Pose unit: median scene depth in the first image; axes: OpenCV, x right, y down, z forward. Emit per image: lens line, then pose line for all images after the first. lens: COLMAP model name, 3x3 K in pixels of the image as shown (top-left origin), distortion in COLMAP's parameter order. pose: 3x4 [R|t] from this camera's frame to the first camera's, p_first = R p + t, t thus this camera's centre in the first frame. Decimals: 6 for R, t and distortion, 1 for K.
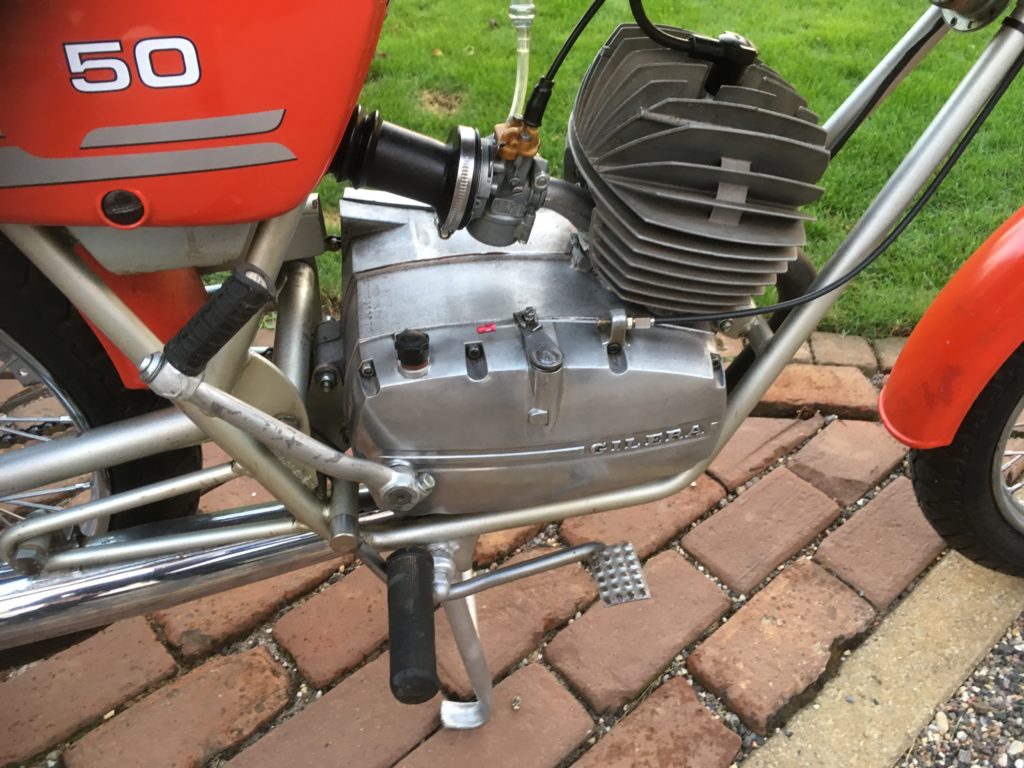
lens RADIAL K [[905.5, 0, 507.4], [0, 905.5, 391.0], [0, 0, 1]] dist [0.087014, -0.153063]
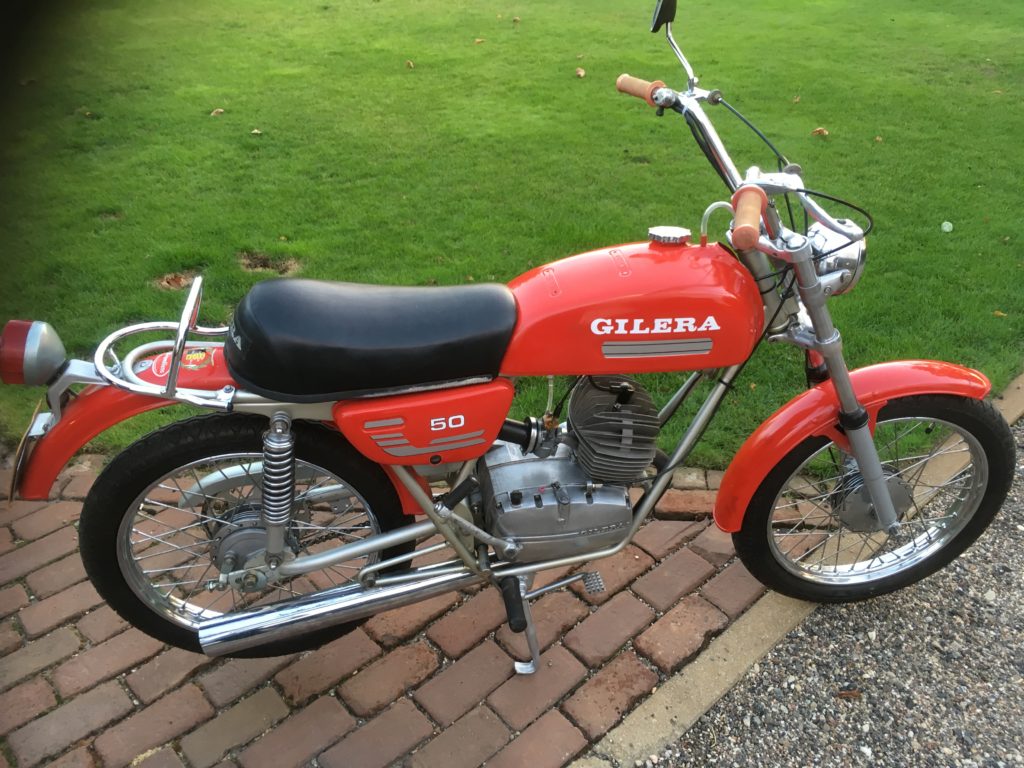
lens RADIAL K [[905.5, 0, 507.4], [0, 905.5, 391.0], [0, 0, 1]] dist [0.087014, -0.153063]
pose [[0.999674, -0.022762, 0.011582, -0.096122], [0.023998, 0.992347, -0.121130, -0.021751], [-0.008736, 0.121368, 0.992569, -1.116526]]
